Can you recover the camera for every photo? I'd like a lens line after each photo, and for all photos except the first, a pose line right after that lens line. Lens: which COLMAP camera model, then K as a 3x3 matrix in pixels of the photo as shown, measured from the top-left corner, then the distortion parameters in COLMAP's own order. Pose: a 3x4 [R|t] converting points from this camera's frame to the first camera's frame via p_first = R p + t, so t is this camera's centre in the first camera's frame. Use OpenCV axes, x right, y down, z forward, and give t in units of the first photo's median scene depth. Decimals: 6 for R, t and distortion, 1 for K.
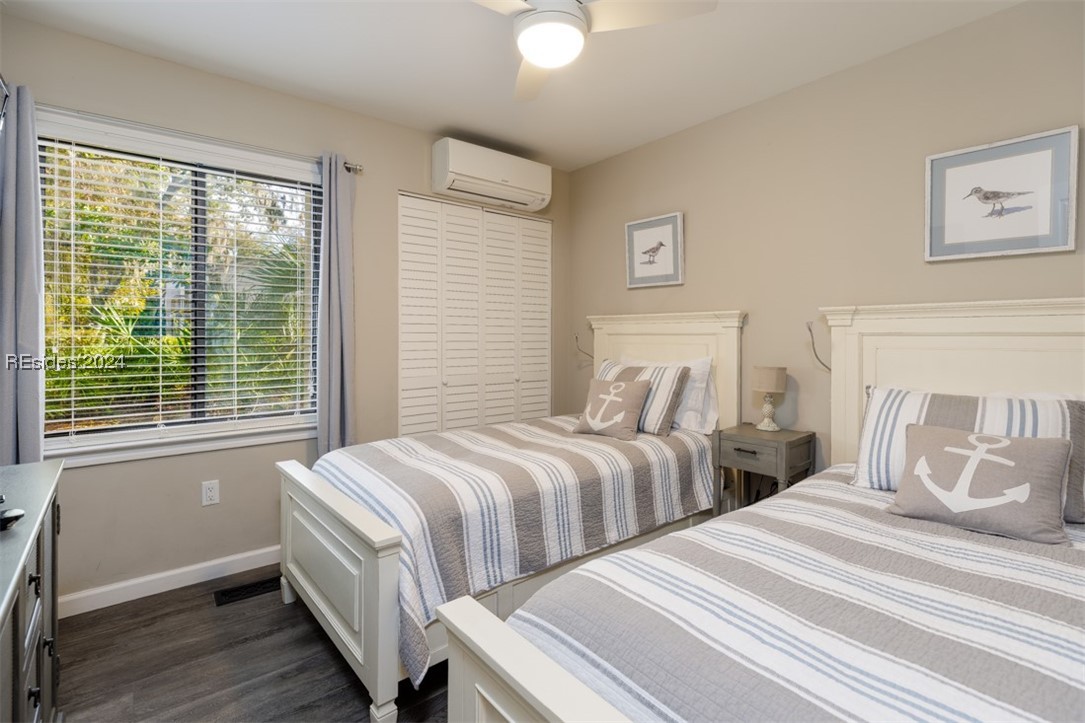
lens RADIAL K [[510.7, 0, 544.0], [0, 510.7, 334.8], [0, 0, 1]] dist [0.001464, 0.000042]
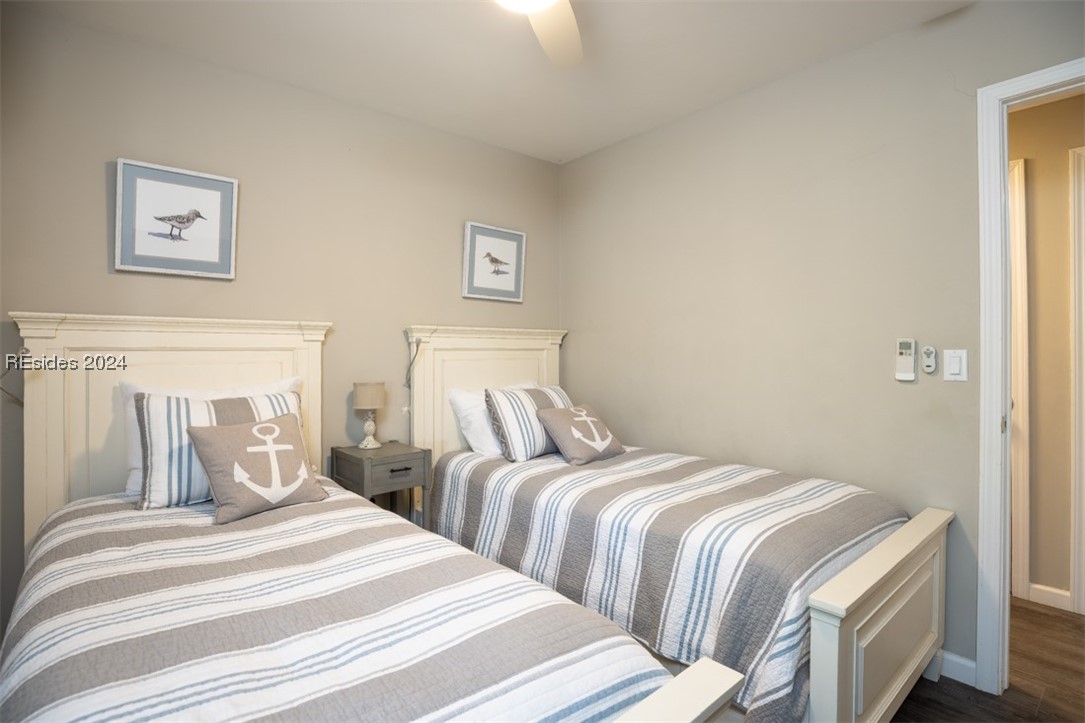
lens RADIAL K [[497.6, 0, 541.8], [0, 497.6, 346.2], [0, 0, 1]] dist [0.001953, 0.000353]
pose [[0.017418, 0.001398, 0.999847, -0.460117], [-0.003205, 0.999994, -0.001343, -0.006316], [-0.999843, -0.003181, 0.017422, 0.595401]]
